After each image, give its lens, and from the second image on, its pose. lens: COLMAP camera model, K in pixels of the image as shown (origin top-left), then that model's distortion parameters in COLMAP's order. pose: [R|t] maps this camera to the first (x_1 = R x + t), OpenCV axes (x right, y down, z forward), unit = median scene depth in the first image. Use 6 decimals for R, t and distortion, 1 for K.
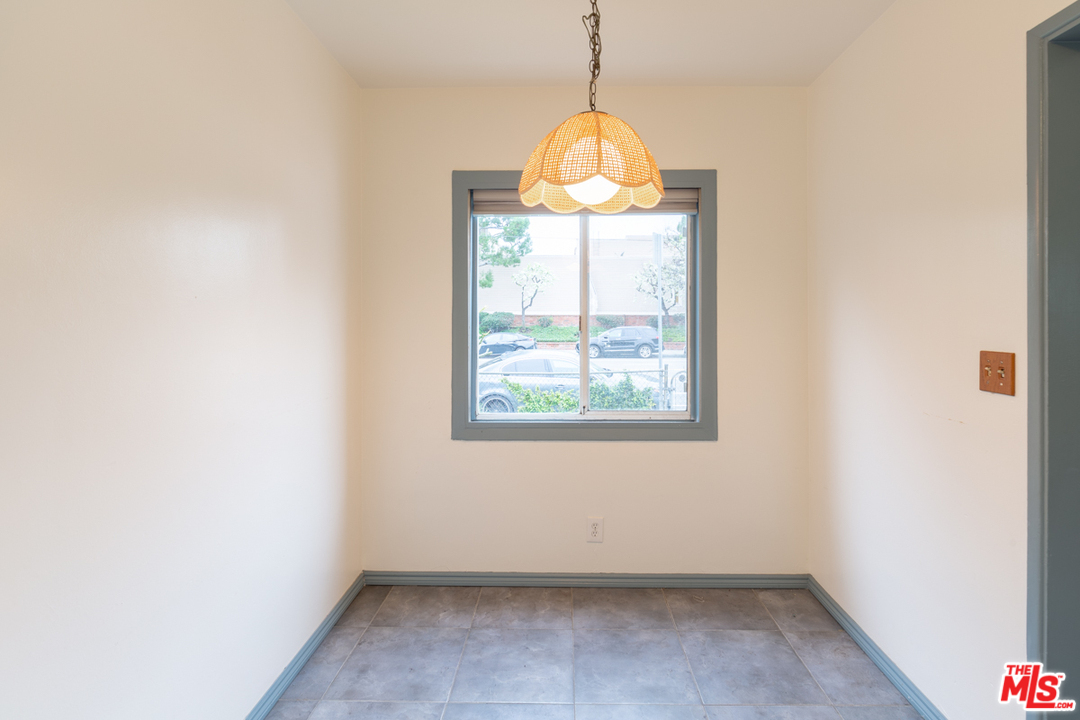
lens RADIAL K [[550.3, 0, 553.7], [0, 550.3, 322.9], [0, 0, 1]] dist [-0.002381, -0.000929]
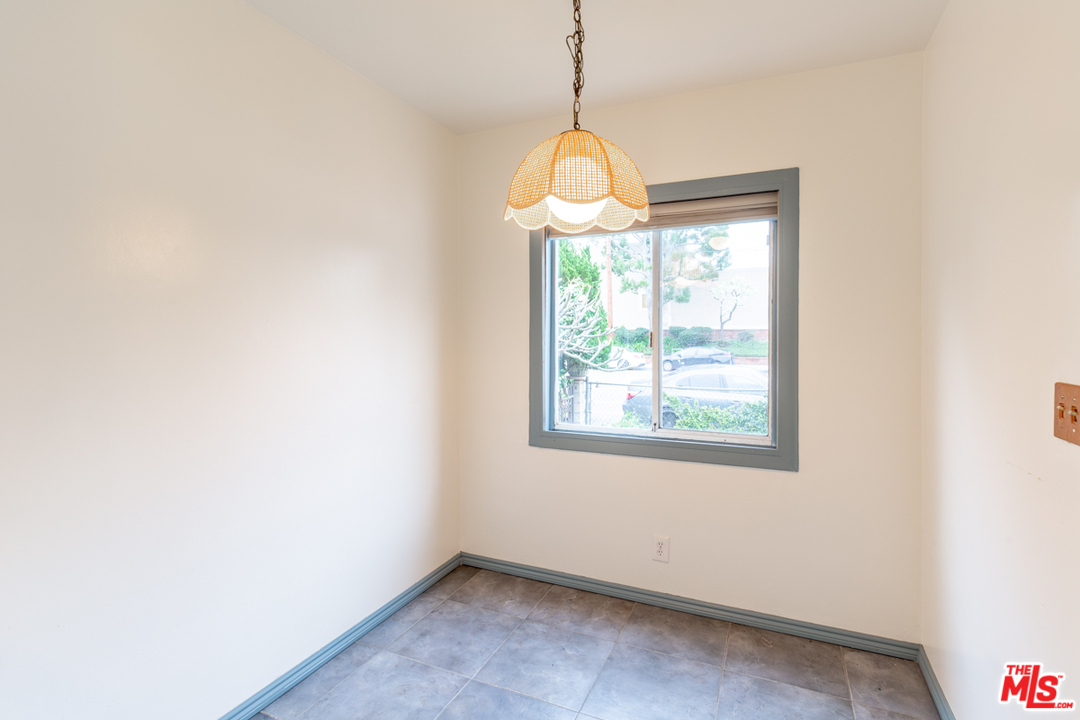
lens RADIAL K [[517.1, 0, 531.6], [0, 517.1, 344.0], [0, 0, 1]] dist [0.003232, -0.000033]
pose [[0.919422, 0.006456, -0.393220, 0.247431], [-0.001253, 0.999908, 0.013487, -0.004713], [0.393271, -0.011908, 0.919346, 0.063826]]
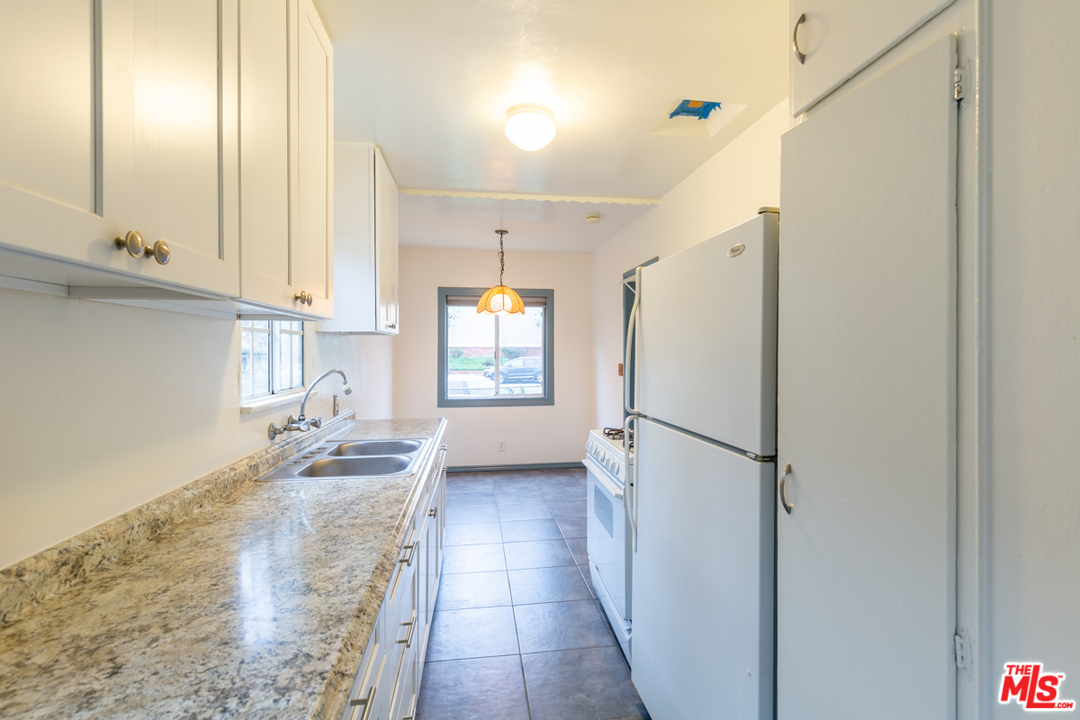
lens RADIAL K [[495.5, 0, 540.0], [0, 495.5, 360.0], [0, 0, 1]] dist [0.000479, -0.000027]
pose [[0.987924, -0.001419, 0.154934, -0.094471], [-0.000541, 0.999920, 0.012610, -0.005282], [-0.154939, -0.012542, 0.987844, -1.150975]]
